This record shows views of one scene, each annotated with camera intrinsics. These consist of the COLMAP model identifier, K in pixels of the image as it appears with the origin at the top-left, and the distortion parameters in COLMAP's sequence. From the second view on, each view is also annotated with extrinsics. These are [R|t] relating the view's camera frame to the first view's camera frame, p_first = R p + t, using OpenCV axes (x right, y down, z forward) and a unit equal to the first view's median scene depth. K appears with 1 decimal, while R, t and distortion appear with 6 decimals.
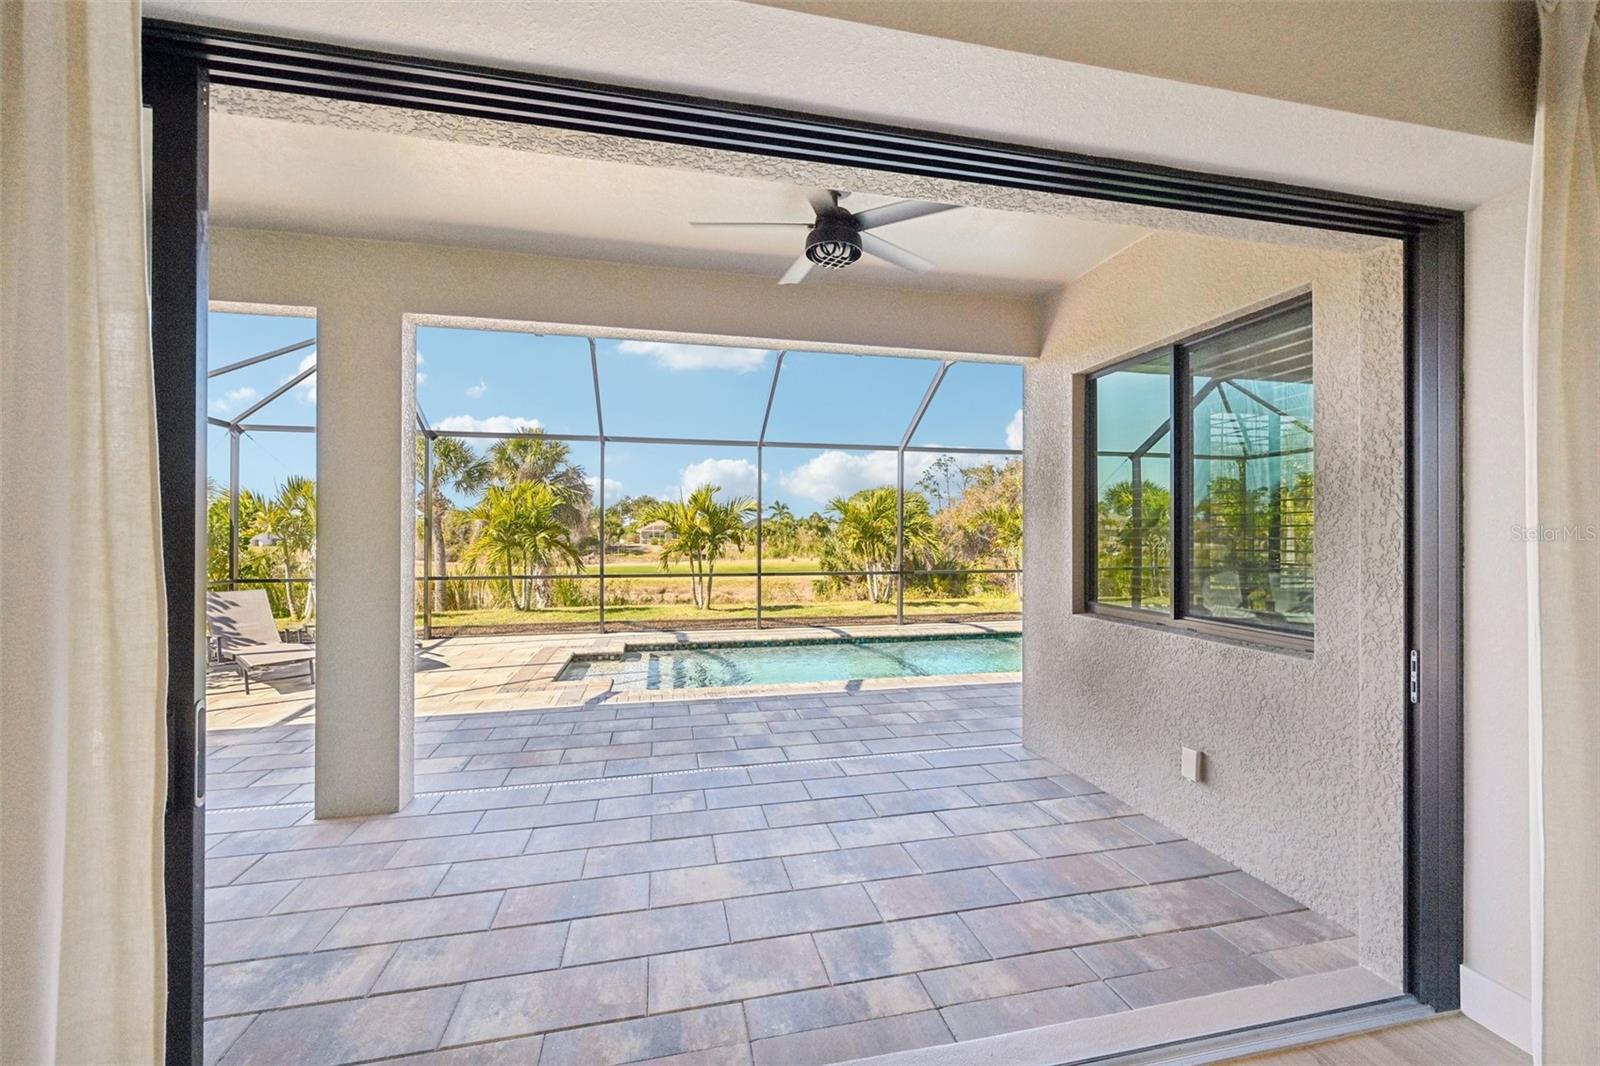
lens RADIAL K [[635.1, 0, 800.0], [0, 635.1, 535.3], [0, 0, 1]] dist [-0.000658, -0.000026]
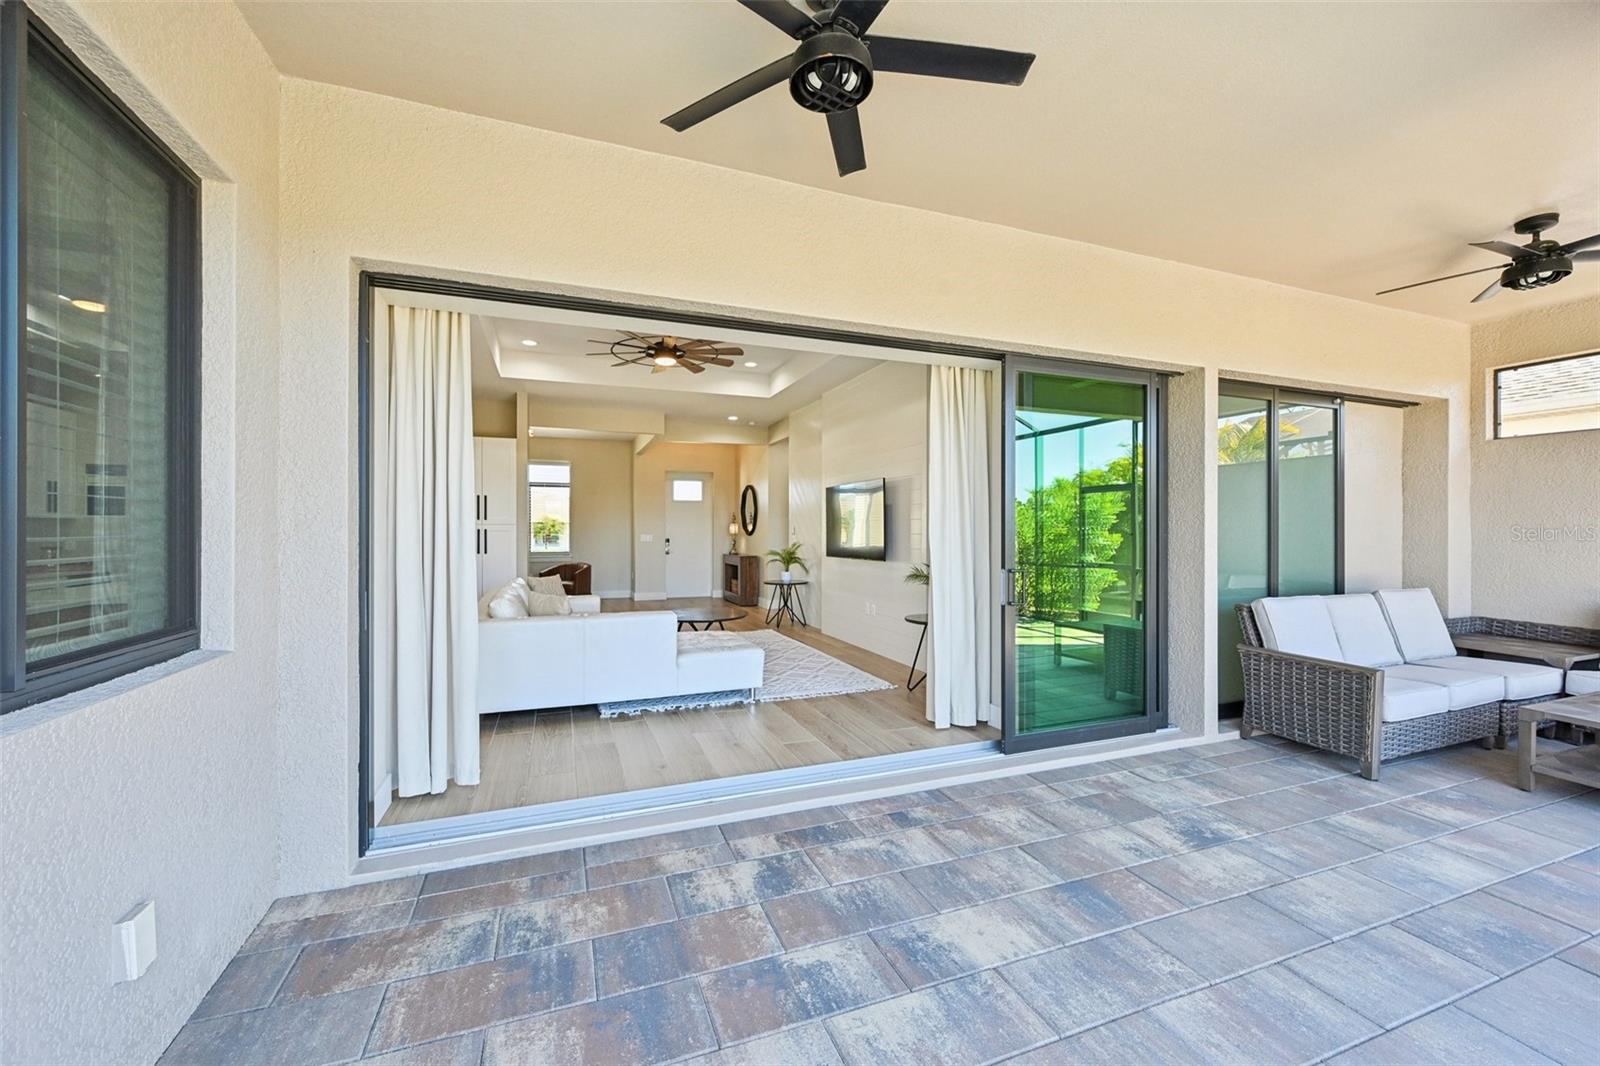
lens RADIAL K [[635.1, 0, 801.2], [0, 635.1, 530.7], [0, 0, 1]] dist [-0.000658, -0.000026]
pose [[-0.989206, -0.001818, -0.146521, 0.227207], [-0.002013, 0.999997, 0.001184, 0.046382], [0.146518, 0.001467, -0.989207, 2.090328]]
